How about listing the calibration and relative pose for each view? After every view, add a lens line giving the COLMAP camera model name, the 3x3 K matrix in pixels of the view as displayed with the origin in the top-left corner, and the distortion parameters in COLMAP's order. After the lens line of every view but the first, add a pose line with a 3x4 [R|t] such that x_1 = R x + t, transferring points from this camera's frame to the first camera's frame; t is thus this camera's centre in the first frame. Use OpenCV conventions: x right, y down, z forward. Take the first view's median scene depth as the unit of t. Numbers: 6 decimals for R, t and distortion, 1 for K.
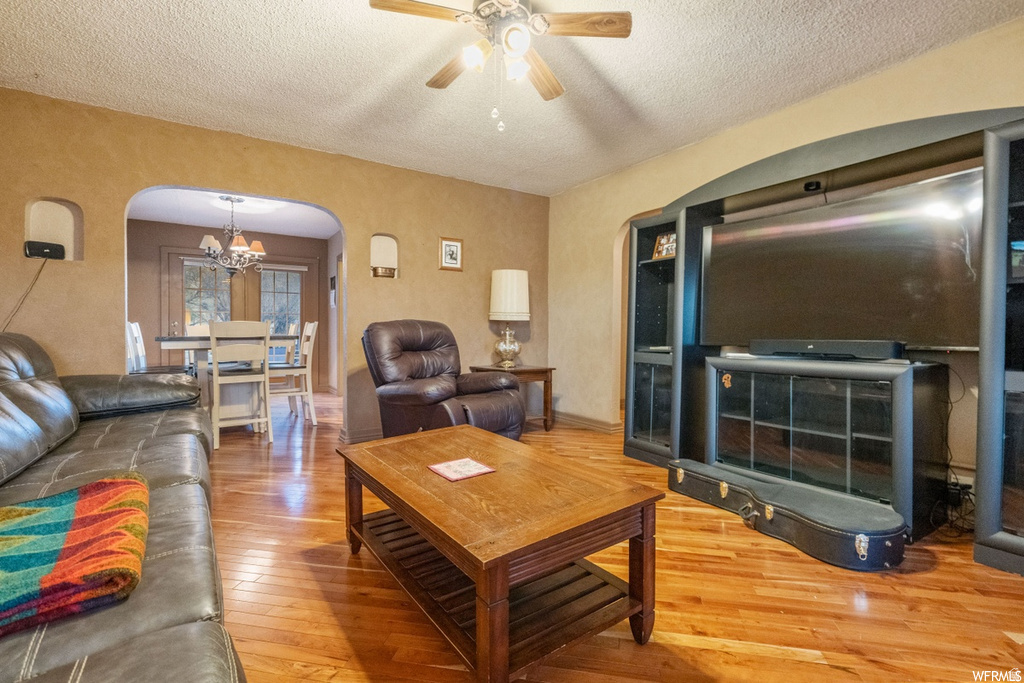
lens RADIAL K [[461.0, 0, 510.4], [0, 461.0, 338.1], [0, 0, 1]] dist [-0.012947, 0.003289]
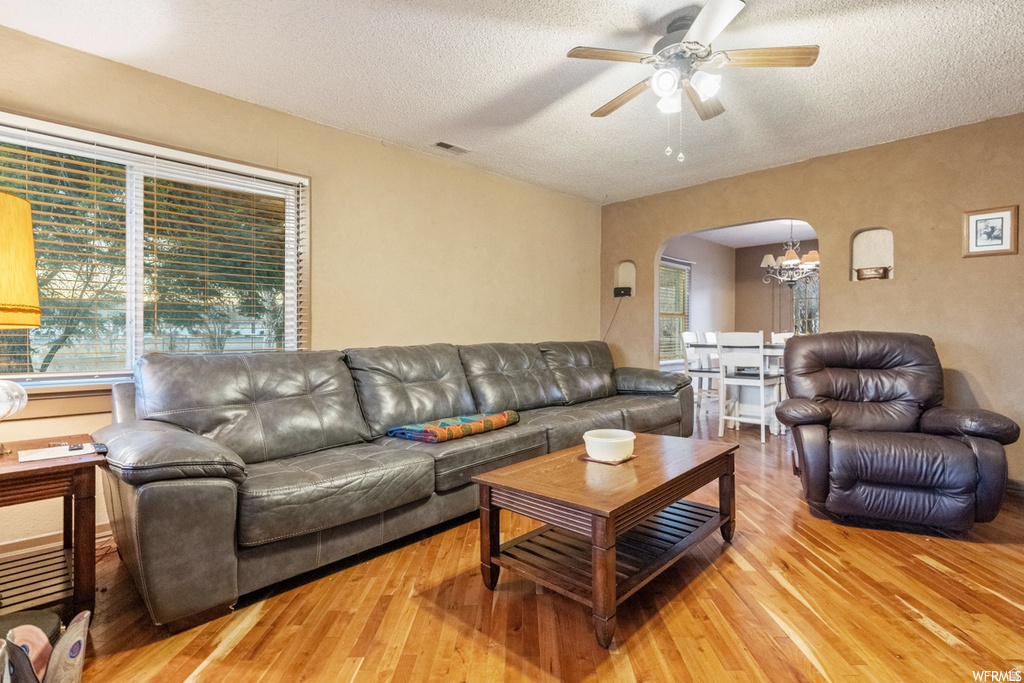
lens RADIAL K [[461.0, 0, 512.1], [0, 461.0, 335.9], [0, 0, 1]] dist [-0.012947, 0.003289]
pose [[0.210062, 0.007543, -0.977659, 0.404867], [-0.014244, 0.999888, 0.004654, -0.022153], [0.977584, 0.012948, 0.210146, 0.176311]]
